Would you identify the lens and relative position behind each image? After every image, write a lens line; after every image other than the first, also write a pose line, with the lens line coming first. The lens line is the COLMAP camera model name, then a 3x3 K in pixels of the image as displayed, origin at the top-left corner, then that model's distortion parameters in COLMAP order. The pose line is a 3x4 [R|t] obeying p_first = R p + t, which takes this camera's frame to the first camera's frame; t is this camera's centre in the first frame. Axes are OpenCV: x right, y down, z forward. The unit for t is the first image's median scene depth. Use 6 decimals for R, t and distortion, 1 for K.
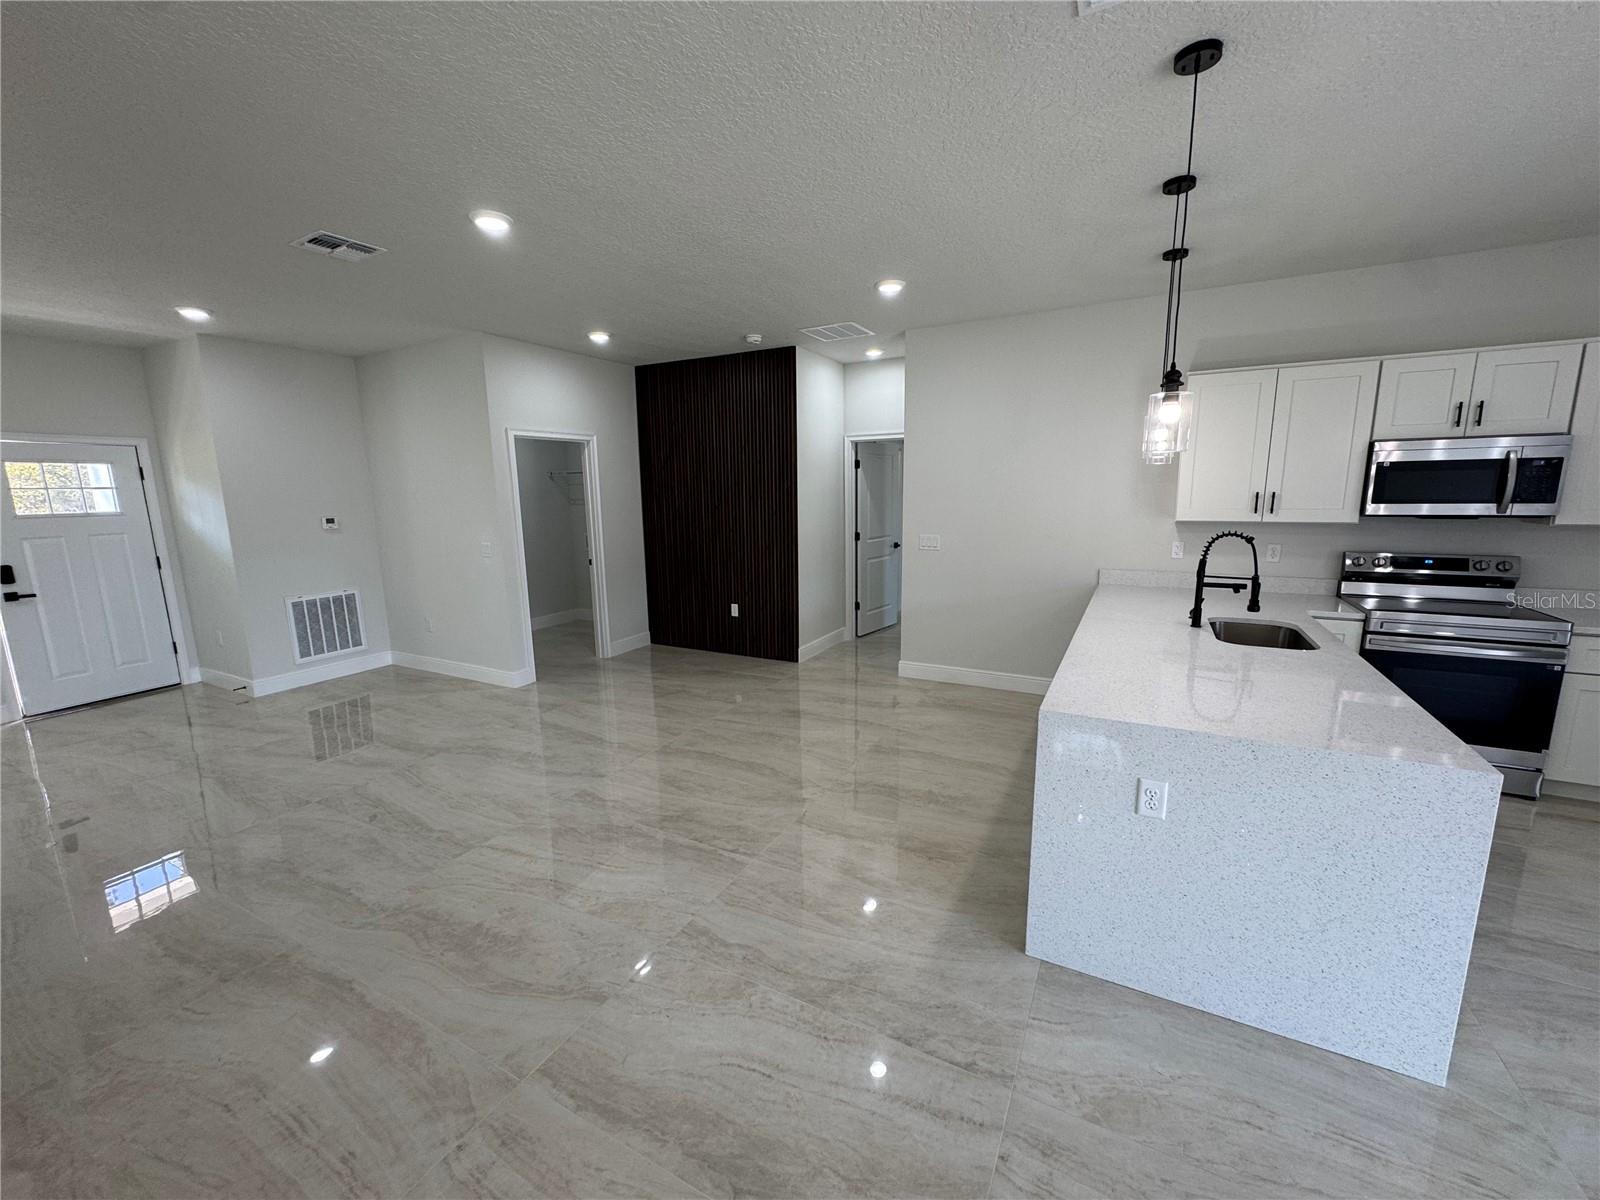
lens RADIAL K [[638.2, 0, 802.2], [0, 638.2, 599.7], [0, 0, 1]] dist [-0.002204, 0.000037]
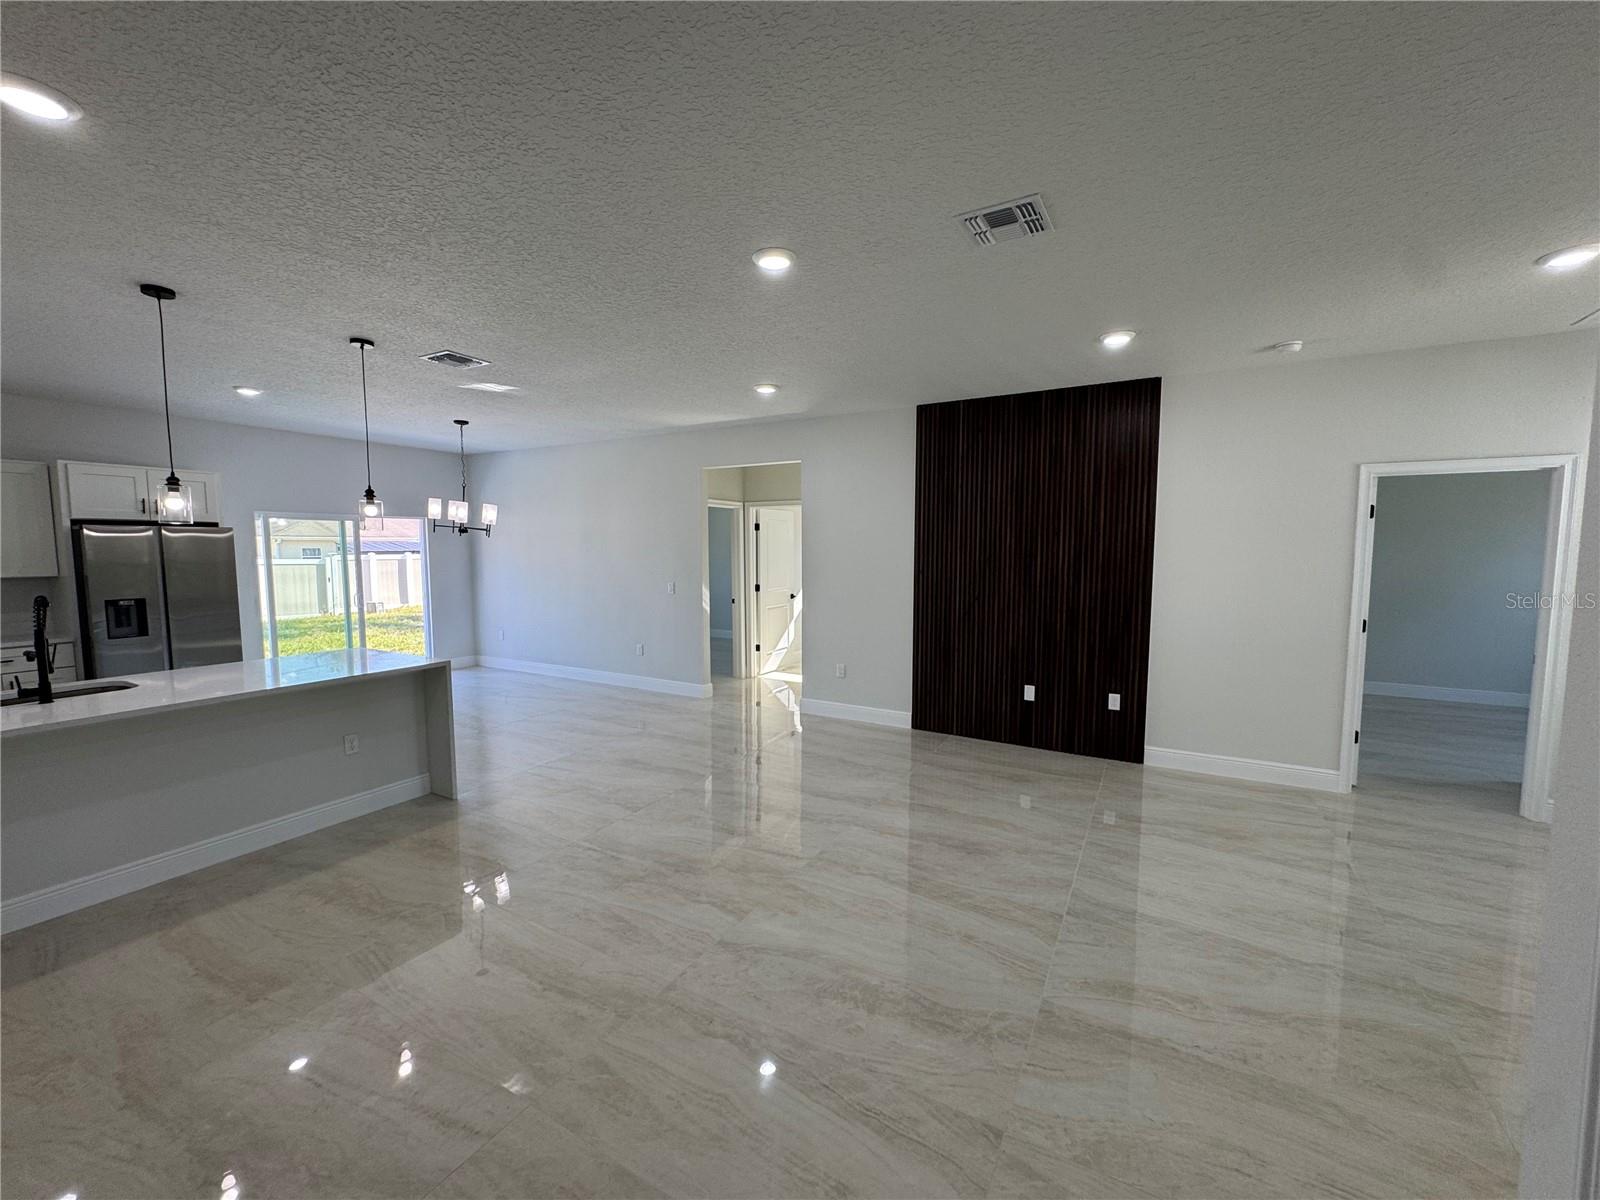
lens RADIAL K [[638.2, 0, 802.2], [0, 638.2, 599.7], [0, 0, 1]] dist [-0.002204, 0.000037]
pose [[-0.999535, 0.013516, 0.027318, -0.469188], [0.020000, 0.967195, 0.253246, -0.297588], [-0.022999, 0.253675, -0.967016, 1.744079]]
